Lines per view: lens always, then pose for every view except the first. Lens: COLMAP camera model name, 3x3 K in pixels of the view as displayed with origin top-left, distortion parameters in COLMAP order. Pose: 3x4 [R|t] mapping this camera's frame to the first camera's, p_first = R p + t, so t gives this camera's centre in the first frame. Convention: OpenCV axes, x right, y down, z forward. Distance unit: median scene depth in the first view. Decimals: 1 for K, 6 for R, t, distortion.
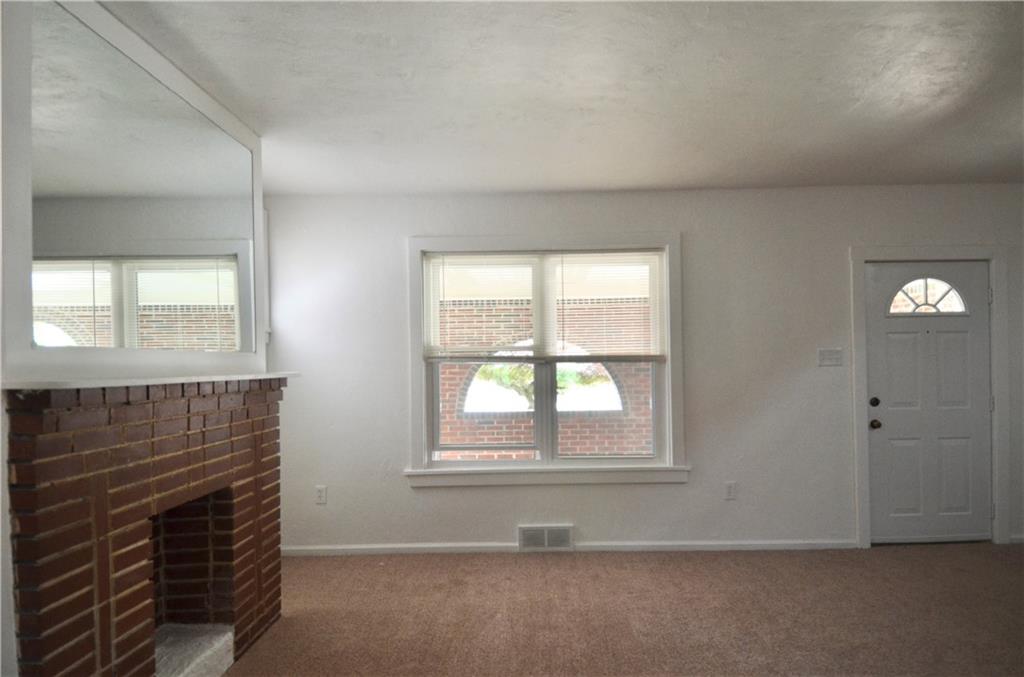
lens RADIAL K [[562.5, 0, 503.3], [0, 562.5, 360.5], [0, 0, 1]] dist [0.059879, -0.073142]
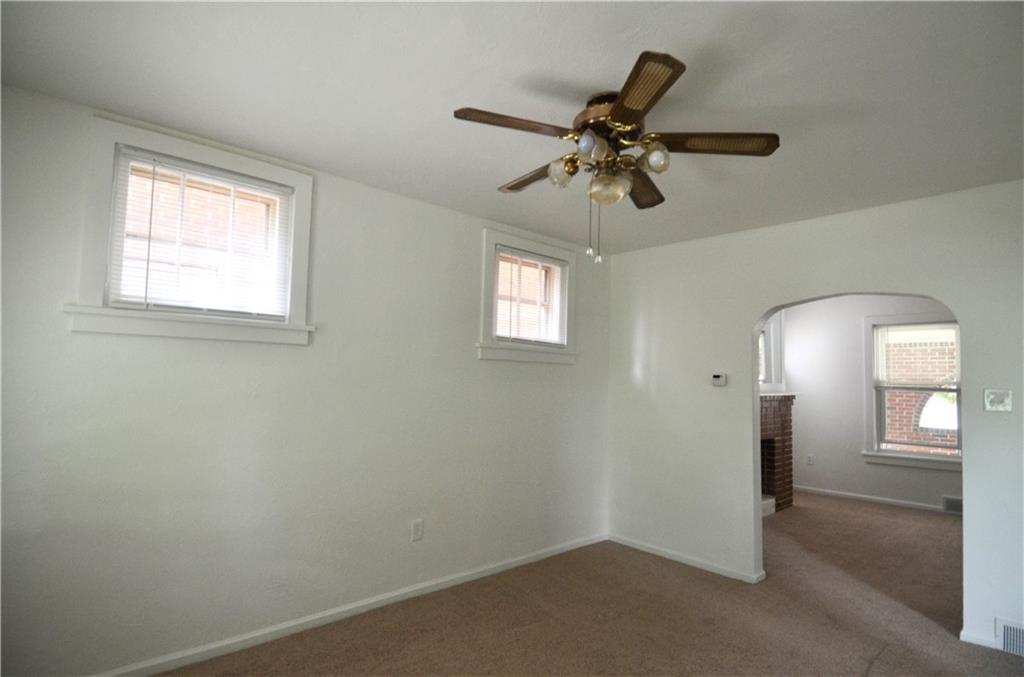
lens RADIAL K [[534.9, 0, 531.8], [0, 534.9, 343.0], [0, 0, 1]] dist [0.020572, -0.033041]
pose [[0.723008, -0.012947, -0.690718, 0.232111], [-0.026648, 0.998558, -0.046611, -0.034490], [0.690326, 0.052106, 0.721620, -0.891363]]
